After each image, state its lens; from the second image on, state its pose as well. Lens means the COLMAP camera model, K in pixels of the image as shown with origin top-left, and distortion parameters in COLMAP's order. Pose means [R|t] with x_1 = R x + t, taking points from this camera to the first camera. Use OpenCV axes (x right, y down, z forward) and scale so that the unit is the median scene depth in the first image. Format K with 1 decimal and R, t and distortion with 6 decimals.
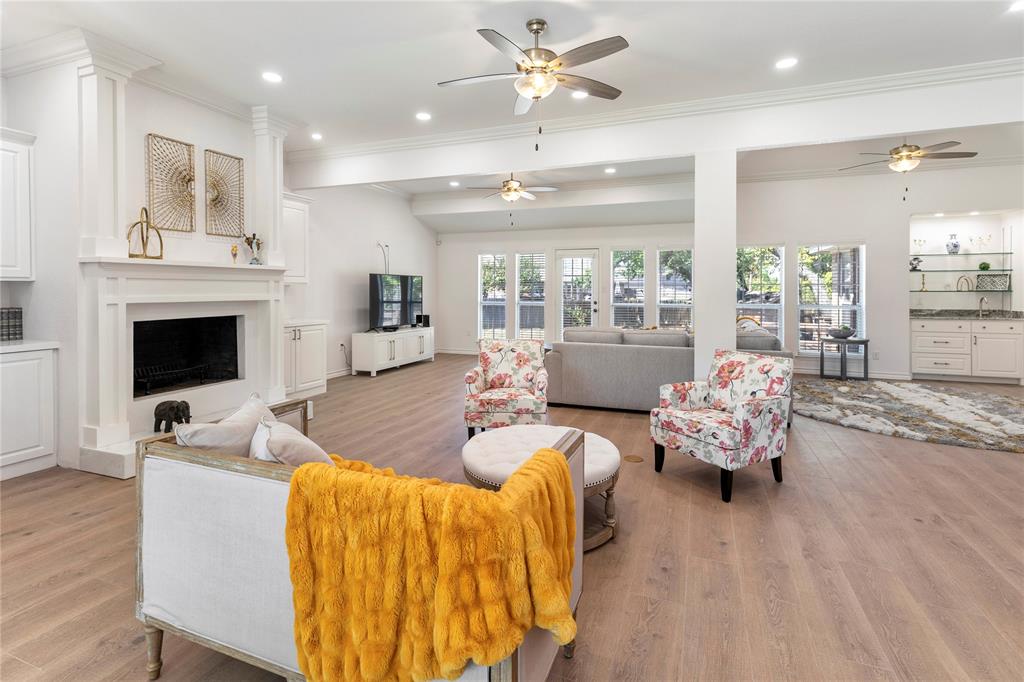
lens RADIAL K [[487.8, 0, 510.8], [0, 487.8, 295.6], [0, 0, 1]] dist [0.006340, 0.000531]
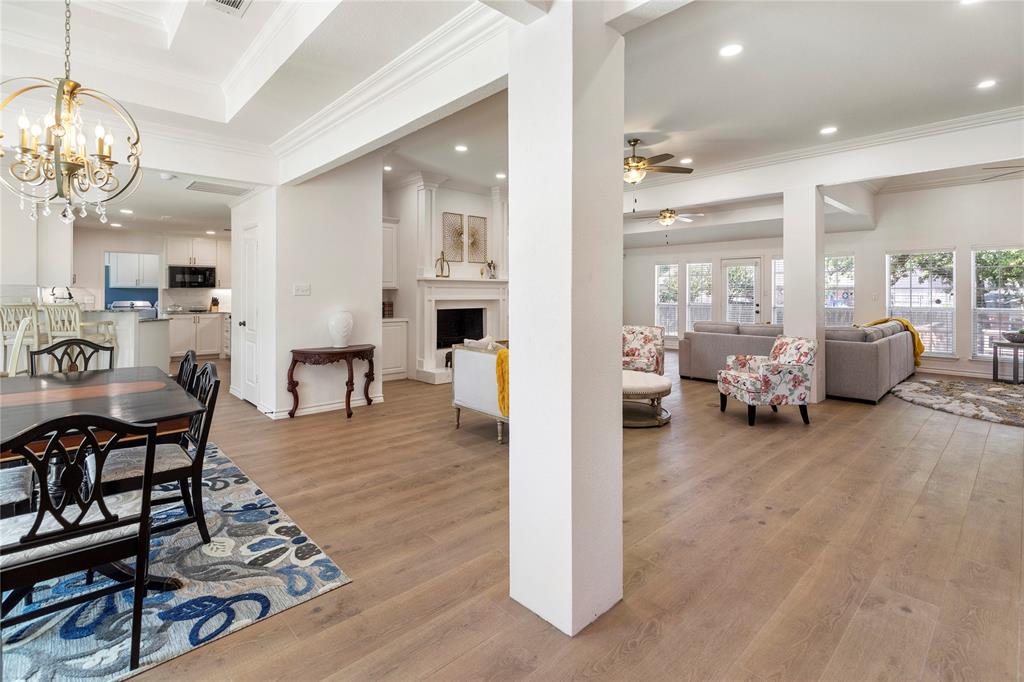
lens RADIAL K [[475.4, 0, 514.4], [0, 475.4, 292.9], [0, 0, 1]] dist [0.001172, 0.000209]
pose [[0.902416, -0.001400, -0.430863, 0.274355], [-0.005348, 0.999881, -0.014448, 0.010629], [0.430832, 0.015342, 0.902302, -0.487557]]
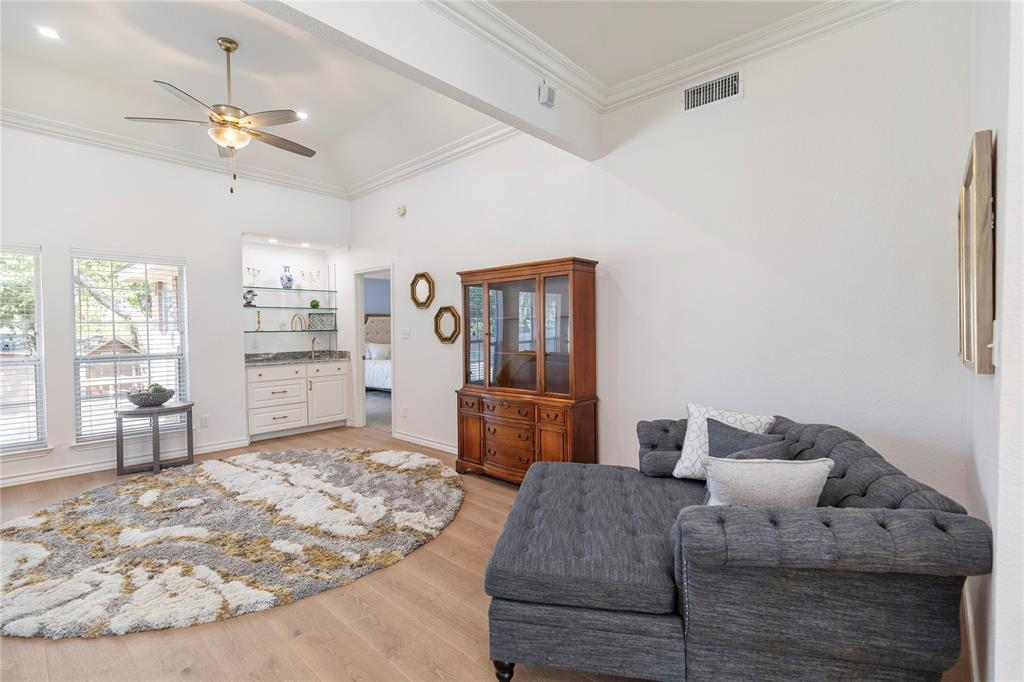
lens RADIAL K [[465.7, 0, 512.7], [0, 465.7, 337.3], [0, 0, 1]] dist [0.001502, 0.000207]
pose [[0.358562, -0.018432, 0.933324, 0.436186], [0.016562, 0.999773, 0.013381, -0.003638], [-0.933359, 0.010660, 0.358786, 0.531232]]
